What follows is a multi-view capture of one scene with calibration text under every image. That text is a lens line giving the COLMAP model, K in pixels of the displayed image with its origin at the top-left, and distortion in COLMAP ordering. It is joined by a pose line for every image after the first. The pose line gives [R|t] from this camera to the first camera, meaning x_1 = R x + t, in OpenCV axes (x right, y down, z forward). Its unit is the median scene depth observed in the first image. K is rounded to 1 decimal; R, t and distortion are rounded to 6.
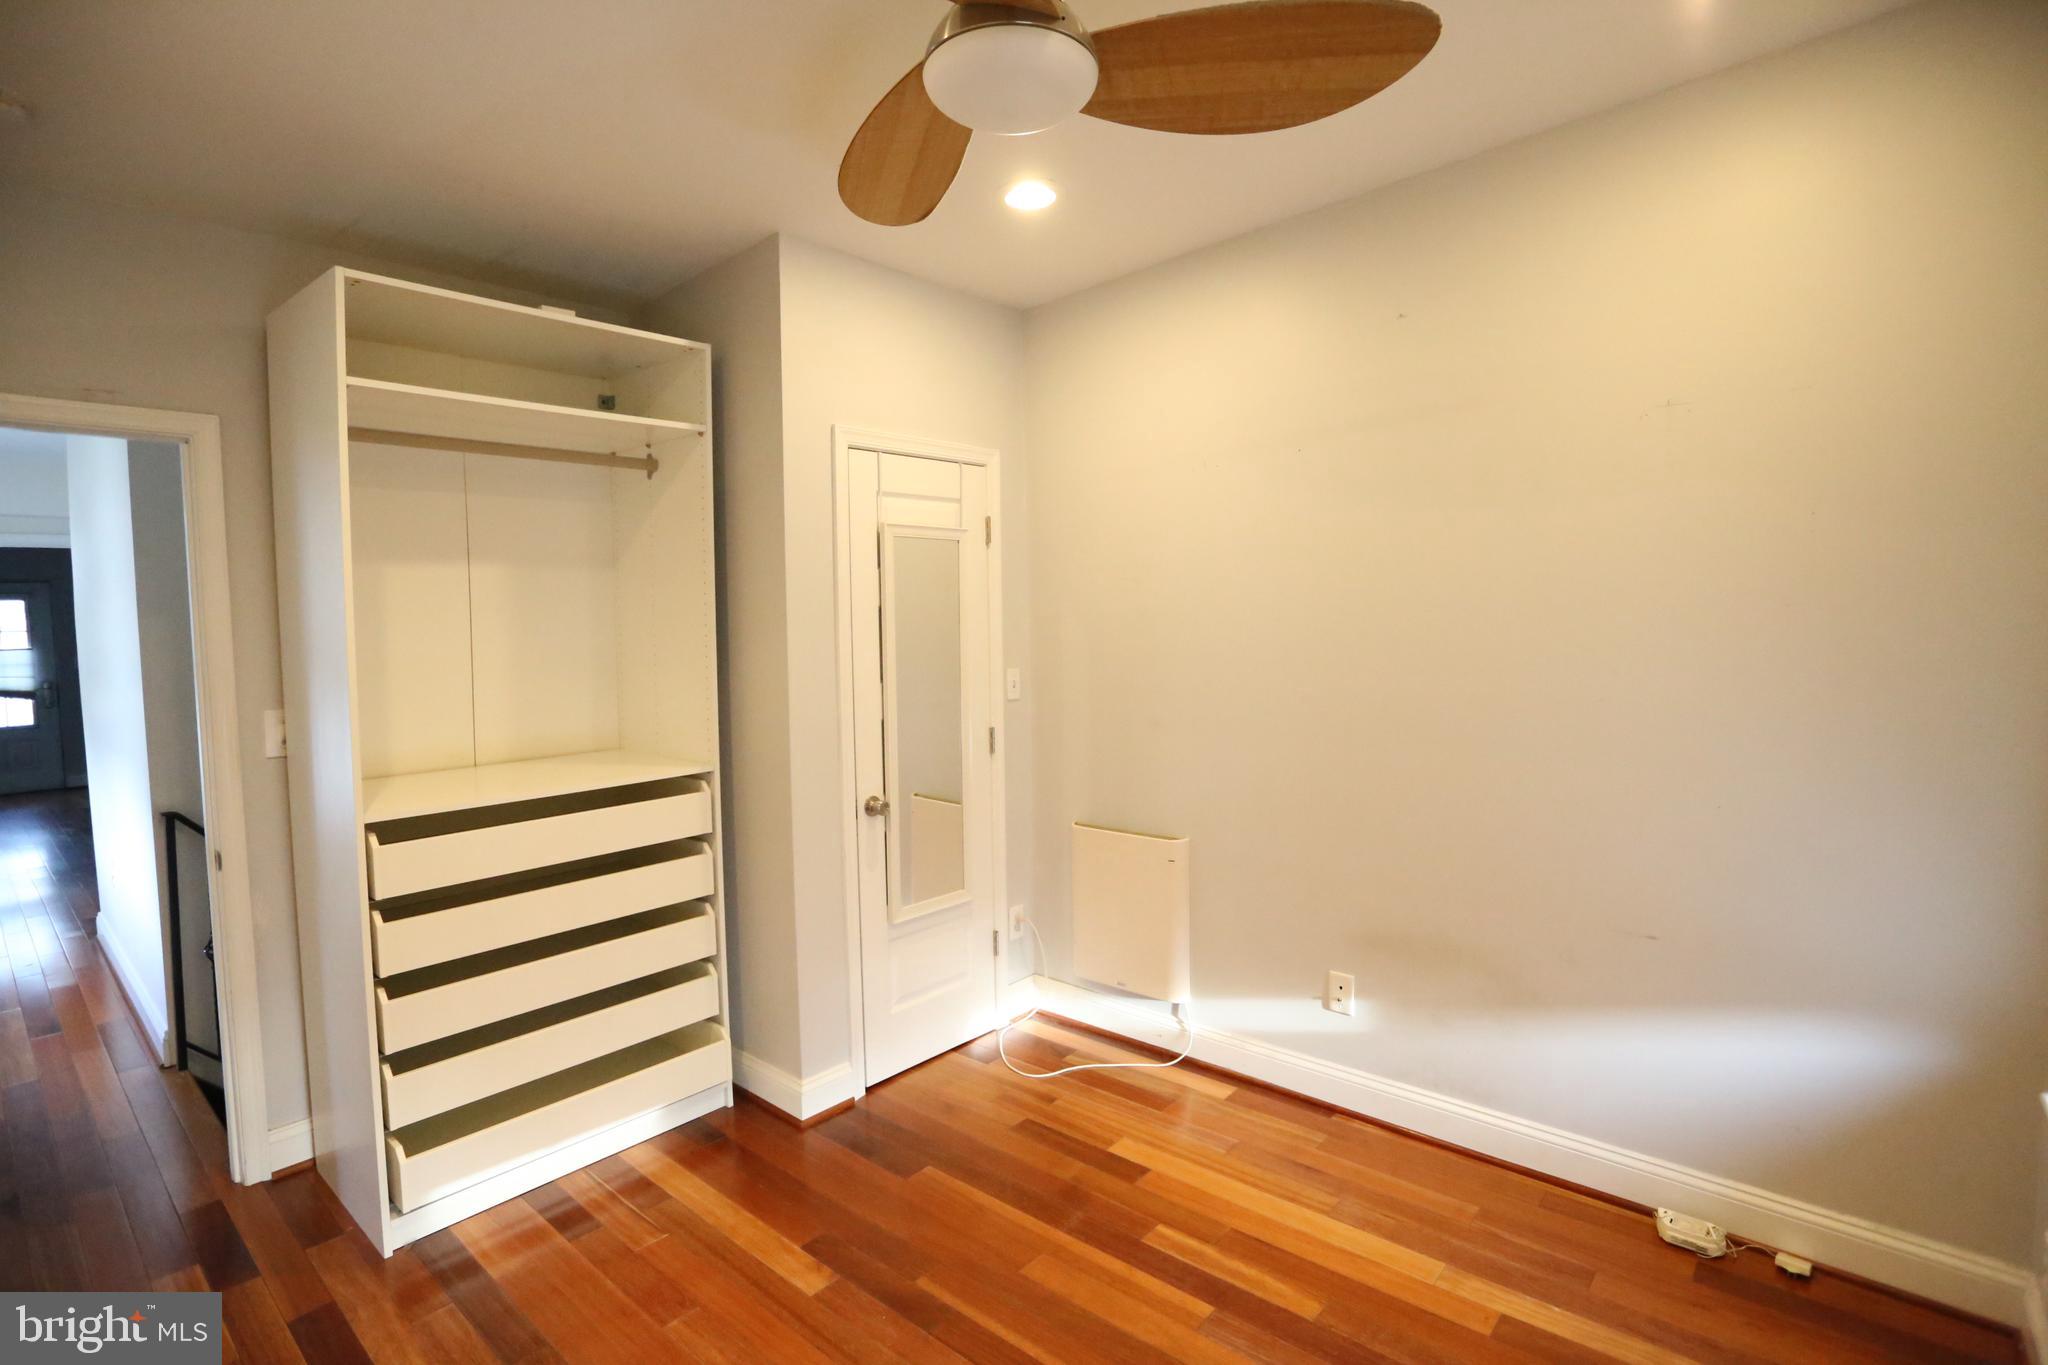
lens RADIAL K [[1007.2, 0, 1026.3], [0, 1007.2, 676.9], [0, 0, 1]] dist [-0.066088, 0.026367]
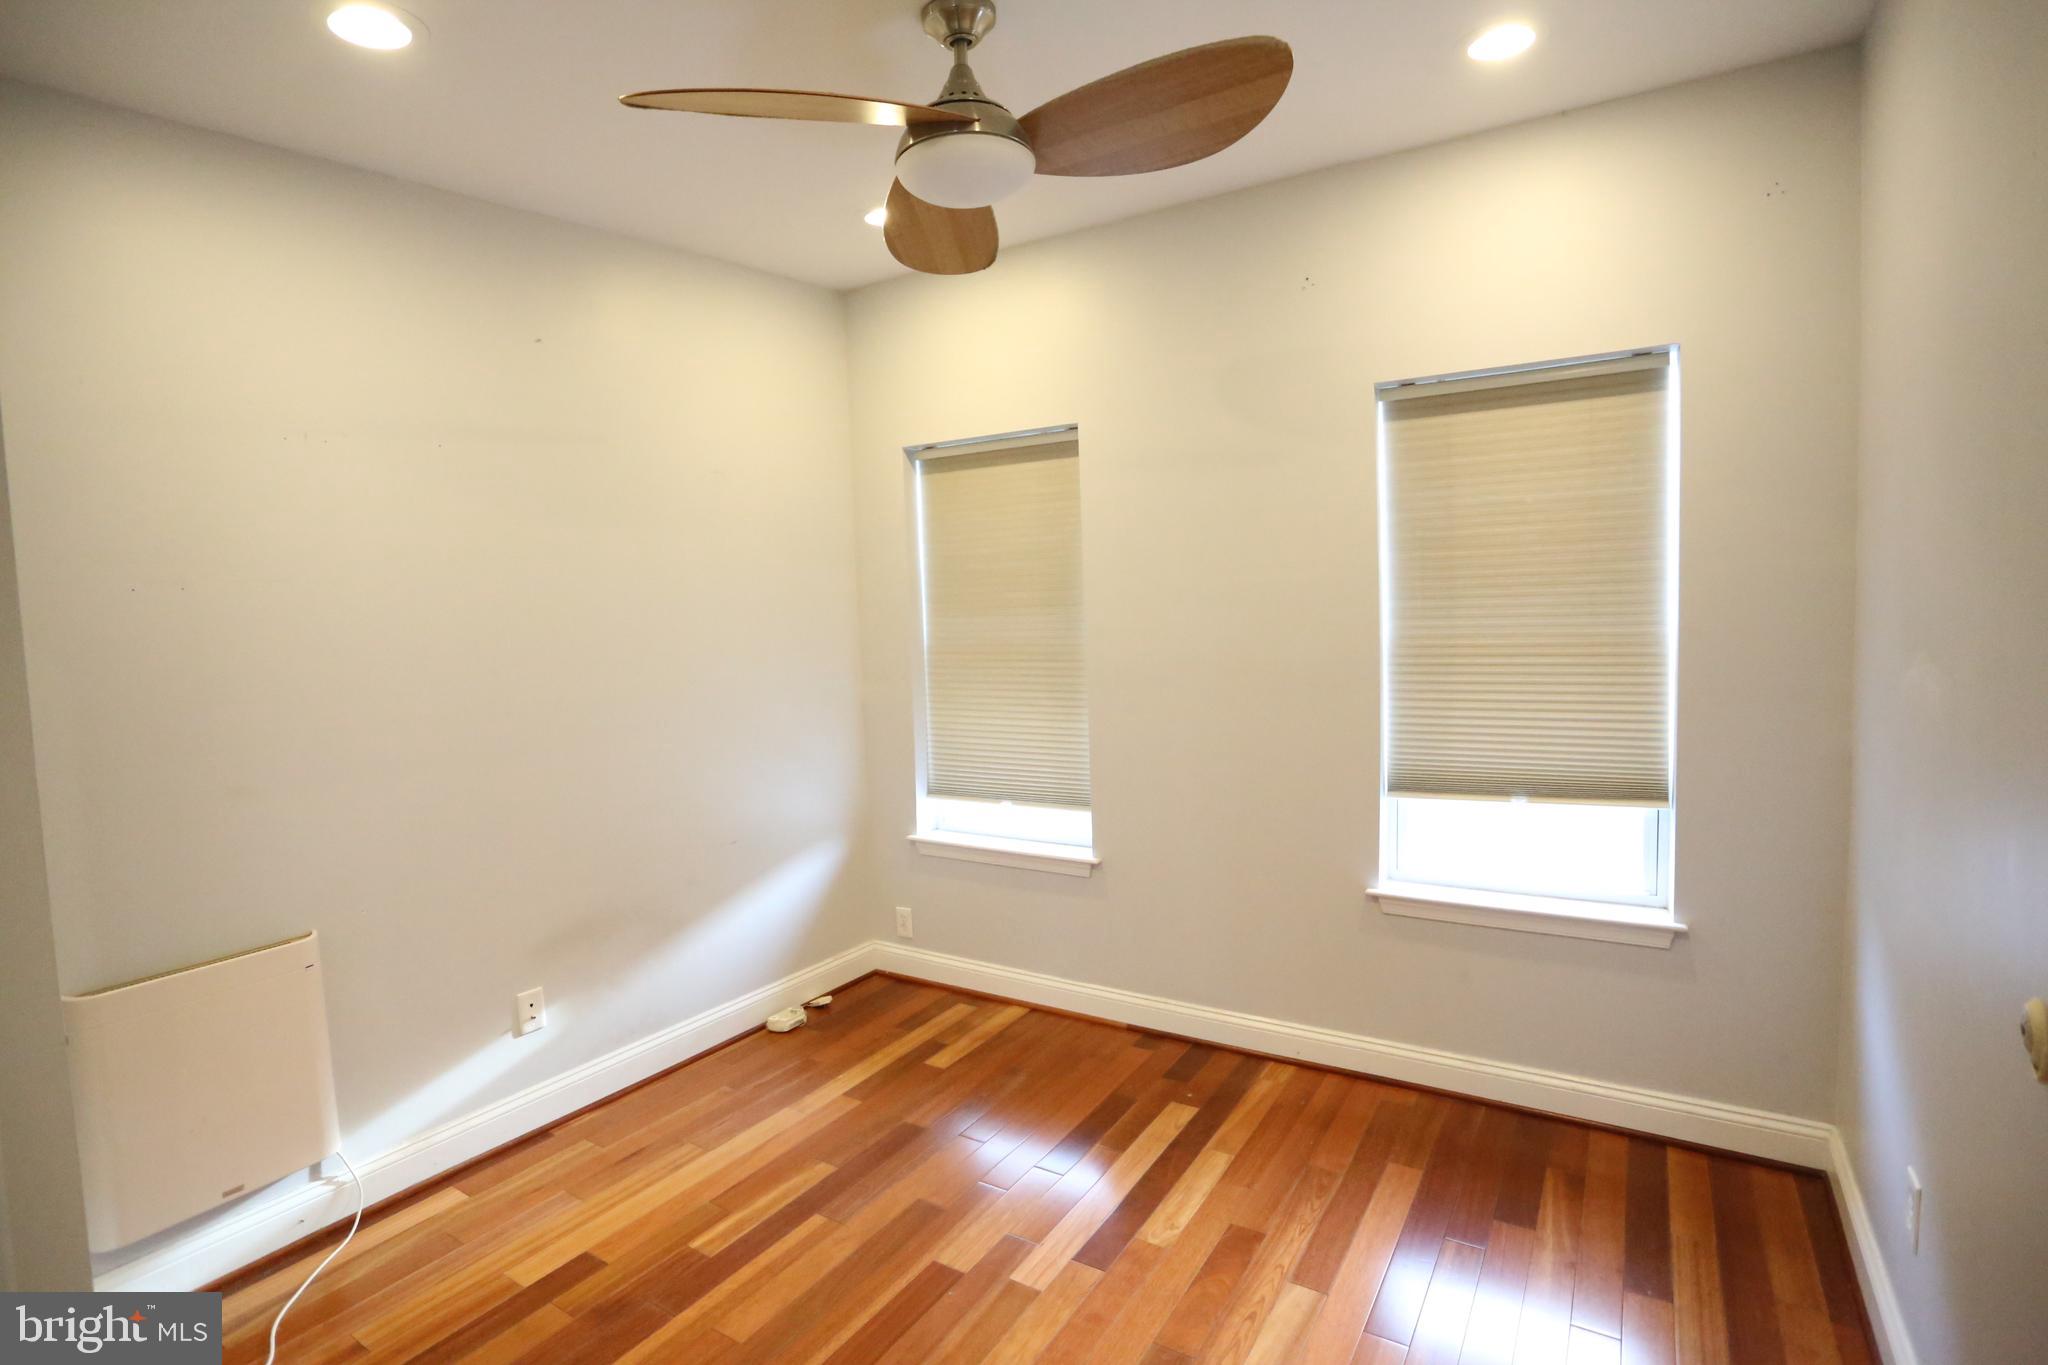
lens RADIAL K [[1007.2, 0, 1020.3], [0, 1007.2, 678.1], [0, 0, 1]] dist [-0.066088, 0.026367]
pose [[-0.164673, -0.048245, 0.985168, -0.410413], [0.097983, 0.993062, 0.065010, -0.013386], [-0.981469, 0.107235, -0.158803, 0.379210]]
